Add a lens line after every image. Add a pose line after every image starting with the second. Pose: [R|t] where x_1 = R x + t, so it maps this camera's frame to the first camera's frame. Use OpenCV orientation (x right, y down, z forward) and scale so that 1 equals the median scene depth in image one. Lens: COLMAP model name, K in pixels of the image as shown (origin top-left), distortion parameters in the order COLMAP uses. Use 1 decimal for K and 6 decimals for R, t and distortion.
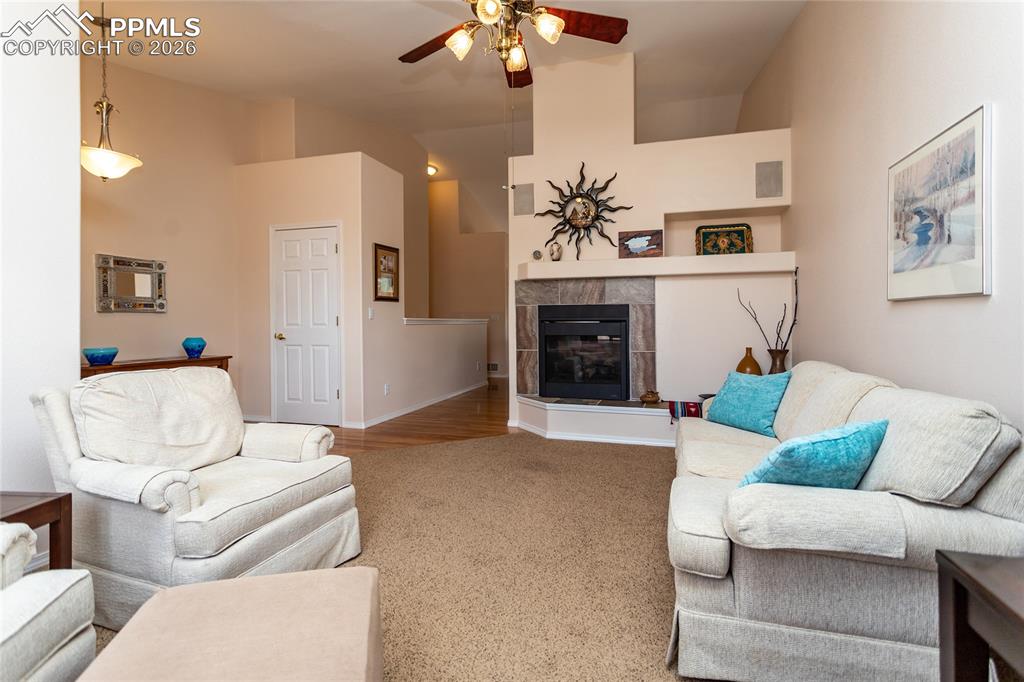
lens RADIAL K [[492.9, 0, 492.7], [0, 492.9, 318.2], [0, 0, 1]] dist [0.000609, 0.001243]
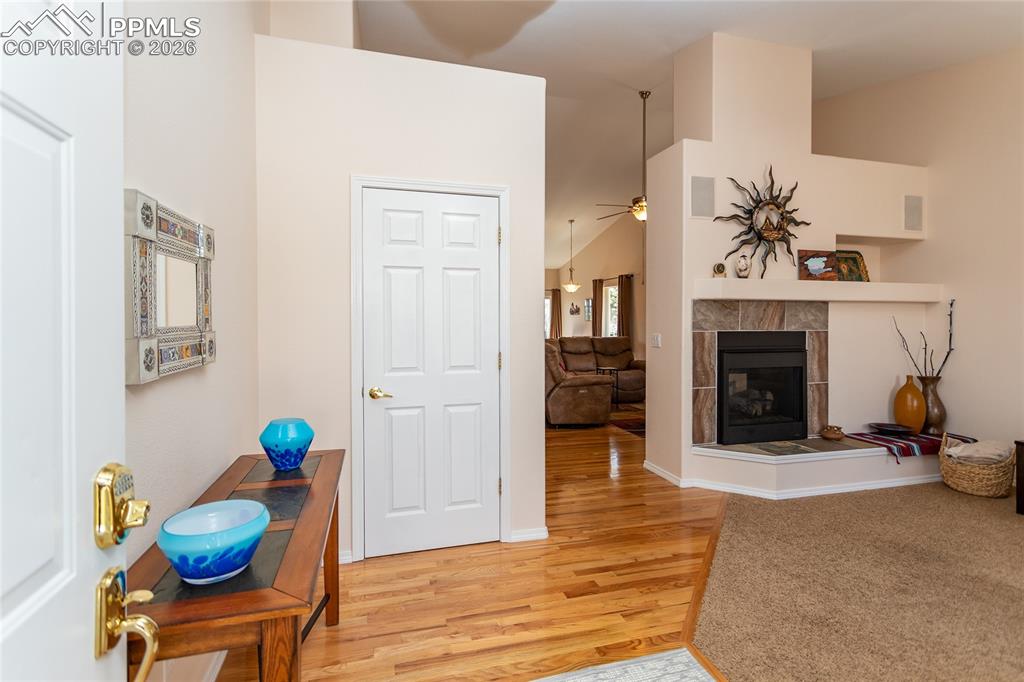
lens RADIAL K [[492.9, 0, 495.8], [0, 492.9, 323.0], [0, 0, 1]] dist [0.000609, 0.001243]
pose [[0.837665, 0.000611, 0.546184, -0.677455], [-0.009941, 0.999851, 0.014127, -0.049775], [-0.546094, -0.017263, 0.837546, 0.548186]]
